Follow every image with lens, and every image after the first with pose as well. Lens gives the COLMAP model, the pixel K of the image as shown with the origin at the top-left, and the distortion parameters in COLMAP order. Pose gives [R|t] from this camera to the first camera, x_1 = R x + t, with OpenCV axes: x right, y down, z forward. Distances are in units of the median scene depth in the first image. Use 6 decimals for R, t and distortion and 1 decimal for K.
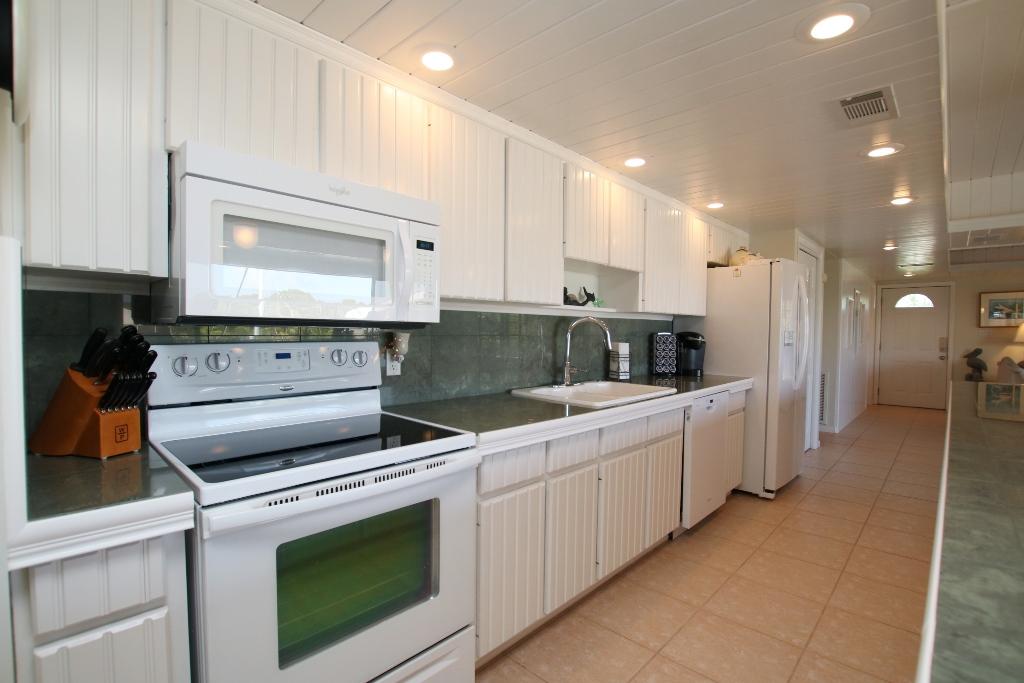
lens RADIAL K [[472.5, 0, 511.1], [0, 472.5, 342.4], [0, 0, 1]] dist [-0.012708, -0.000287]
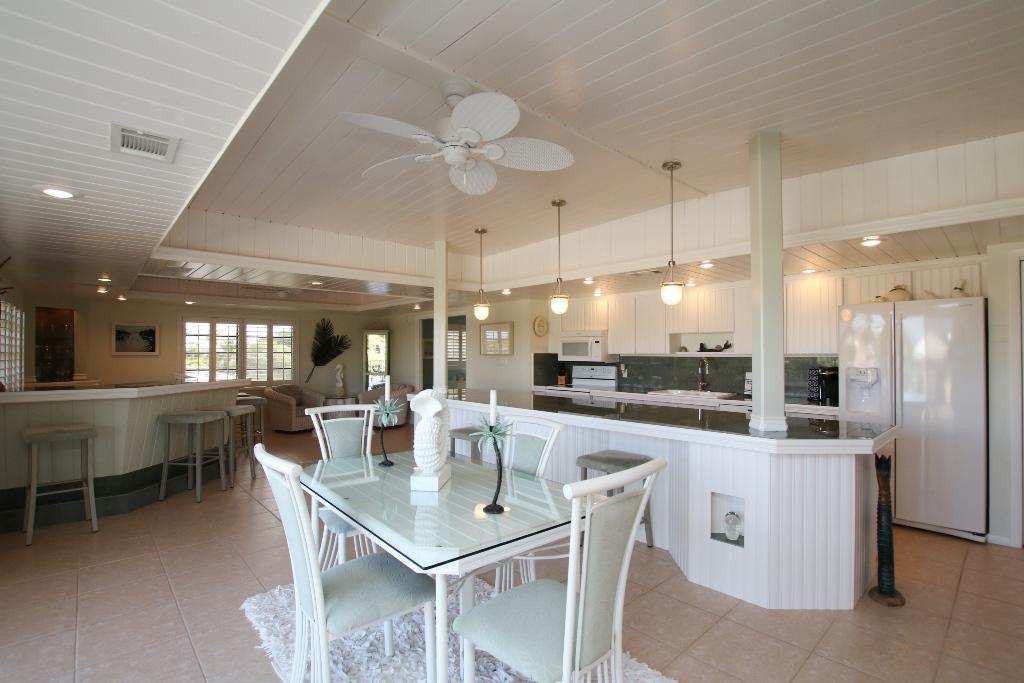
lens RADIAL K [[475.8, 0, 515.0], [0, 475.8, 346.1], [0, 0, 1]] dist [-0.027306, 0.001223]
pose [[-0.056777, -0.011480, -0.998321, 2.186387], [-0.014622, 0.999836, -0.010665, -0.069387], [0.998280, 0.013992, -0.056935, 0.314830]]
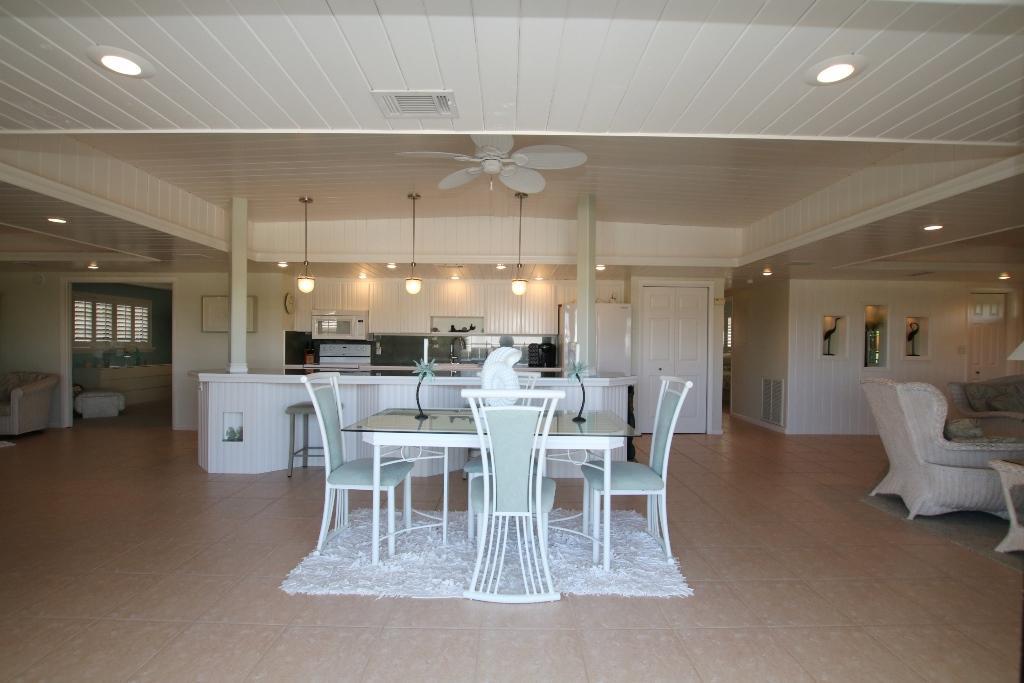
lens RADIAL K [[475.8, 0, 503.8], [0, 475.8, 349.5], [0, 0, 1]] dist [-0.027306, 0.001223]
pose [[0.698211, 0.019422, -0.715629, 2.145960], [-0.022484, 0.999734, 0.005196, -0.003847], [0.715539, 0.012462, 0.698462, -0.593193]]
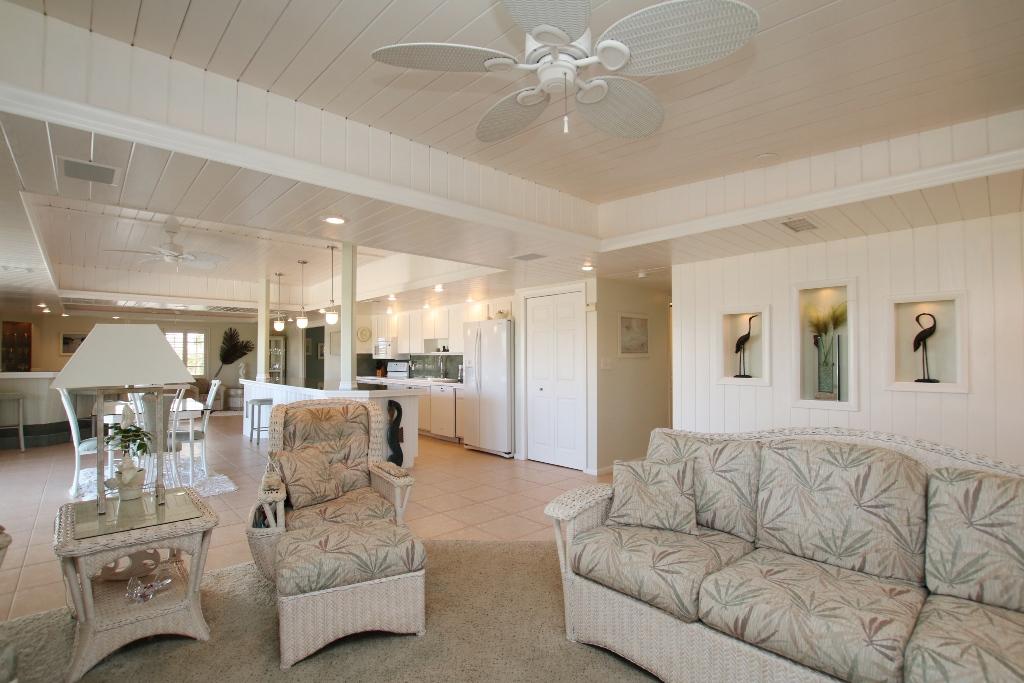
lens RADIAL K [[475.8, 0, 514.3], [0, 475.8, 348.0], [0, 0, 1]] dist [-0.027306, 0.001223]
pose [[-0.055068, -0.017144, -0.998335, 3.098564], [-0.013171, 0.999778, -0.016442, -0.057370], [0.998396, 0.012243, -0.055282, 1.610272]]
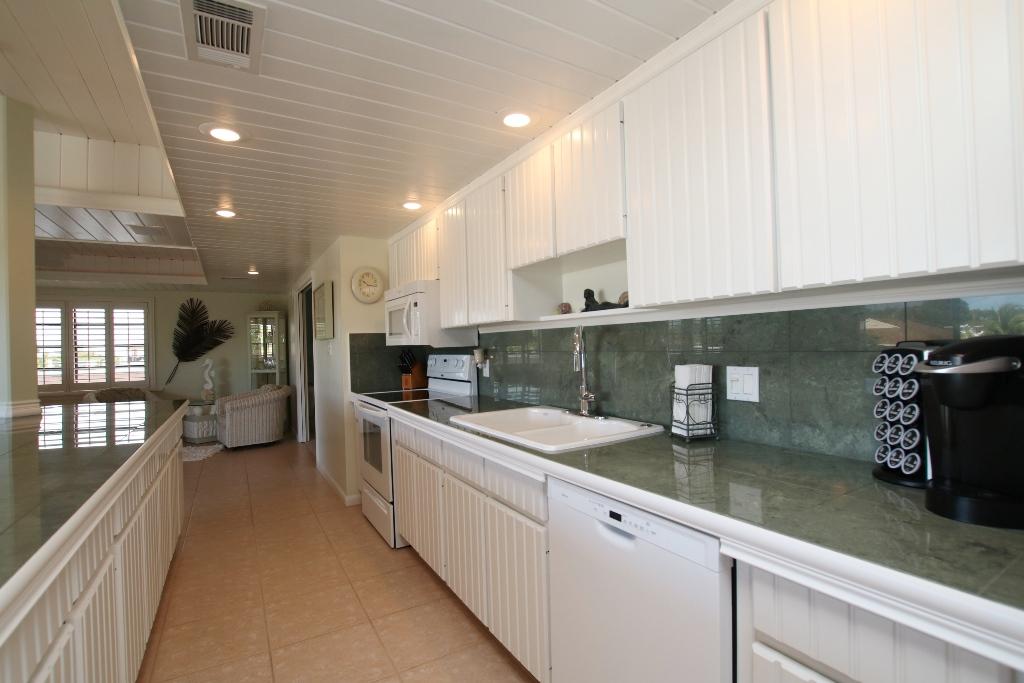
lens RADIAL K [[475.8, 0, 512.8], [0, 475.8, 342.7], [0, 0, 1]] dist [-0.027306, 0.001223]
pose [[-0.266176, 0.001592, -0.963923, 0.896607], [0.008321, 0.999965, -0.000646, -0.028515], [0.963888, -0.008193, -0.266180, 1.083580]]
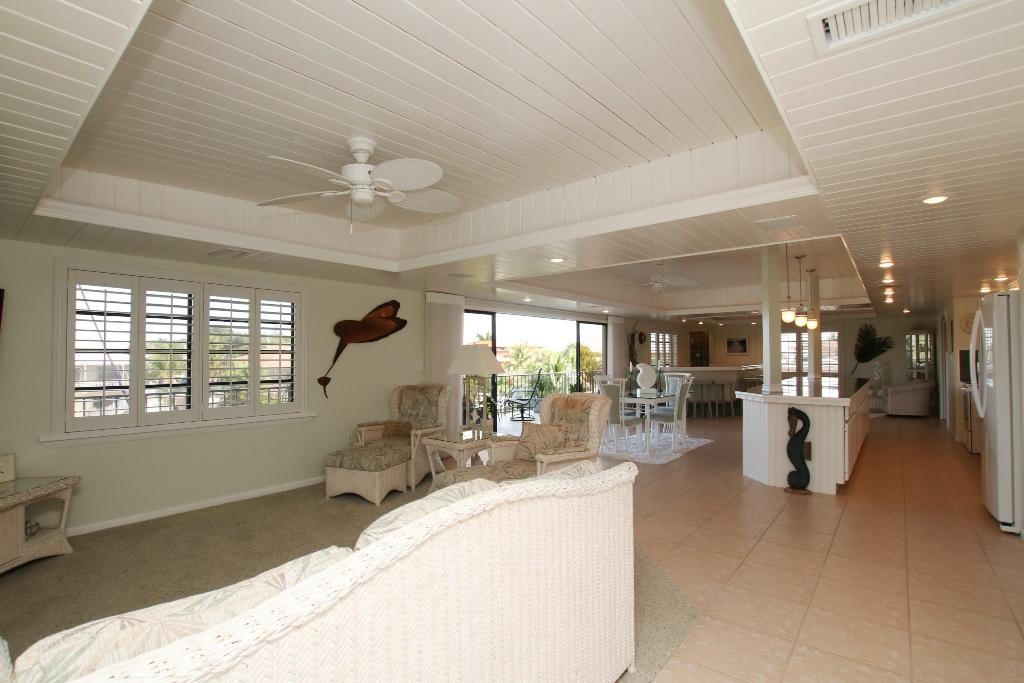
lens RADIAL K [[475.8, 0, 512.6], [0, 475.8, 351.3], [0, 0, 1]] dist [-0.027306, 0.001223]
pose [[-0.996942, 0.007645, -0.077773, 2.307139], [0.007257, 0.999960, 0.005278, -0.085514], [0.077811, 0.004698, -0.996957, 2.579285]]
